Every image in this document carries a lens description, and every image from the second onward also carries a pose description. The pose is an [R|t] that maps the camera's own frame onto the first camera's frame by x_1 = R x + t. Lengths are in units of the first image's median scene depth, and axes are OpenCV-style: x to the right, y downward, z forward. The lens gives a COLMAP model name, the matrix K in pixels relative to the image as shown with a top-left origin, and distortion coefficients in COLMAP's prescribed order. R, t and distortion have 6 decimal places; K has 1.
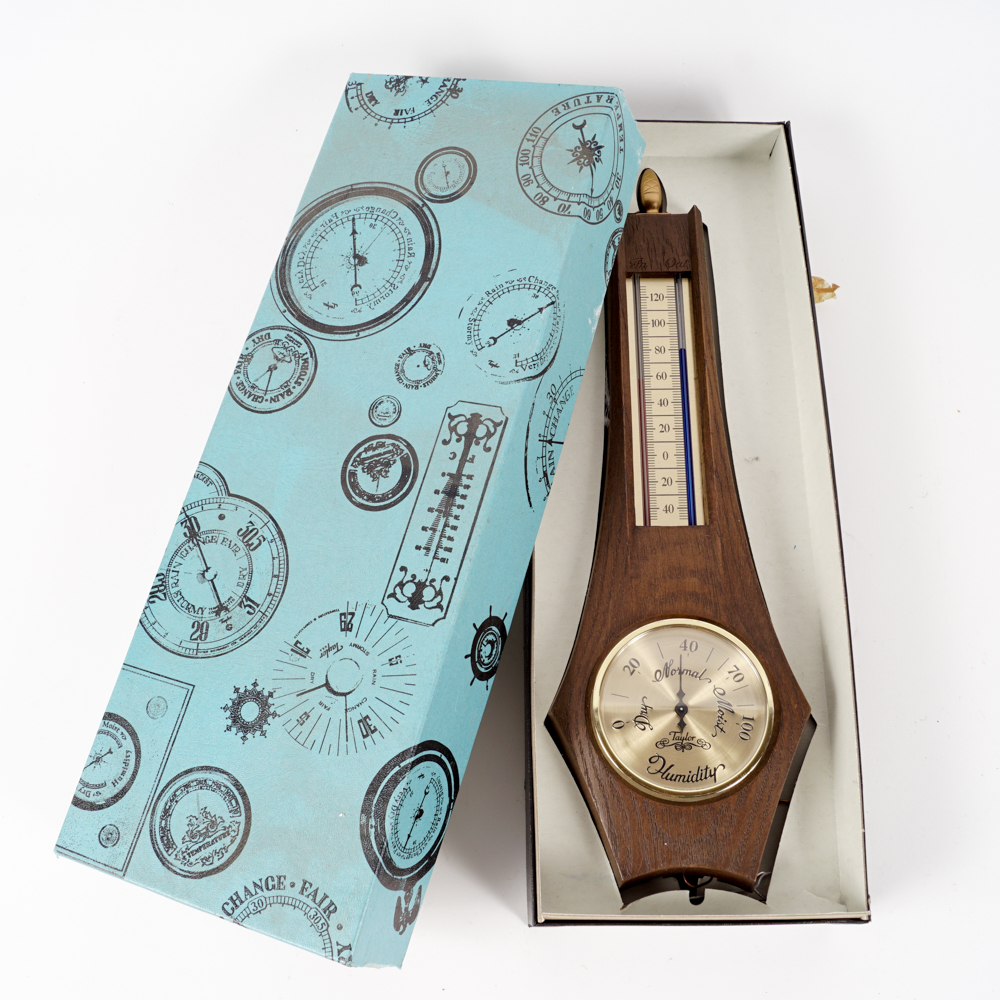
lens RADIAL K [[1256.8, 0, 496.8], [0, 1256.8, 499.8], [0, 0, 1]] dist [-0.007659, 0.000000]
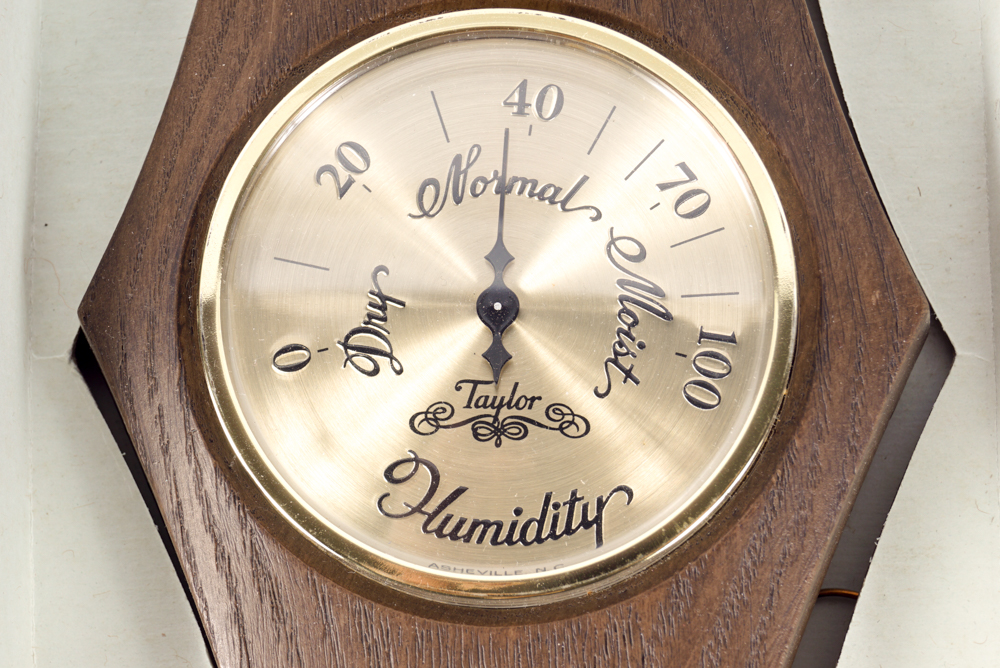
lens RADIAL K [[2093.5, 0, 500.1], [0, 2093.5, 336.3], [0, 0, 1]] dist [-0.065078, 0.000000]
pose [[0.999969, -0.001989, 0.007664, 0.141827], [0.000622, 0.984672, 0.174415, 0.084864], [-0.007893, -0.174405, 0.984642, 0.497609]]
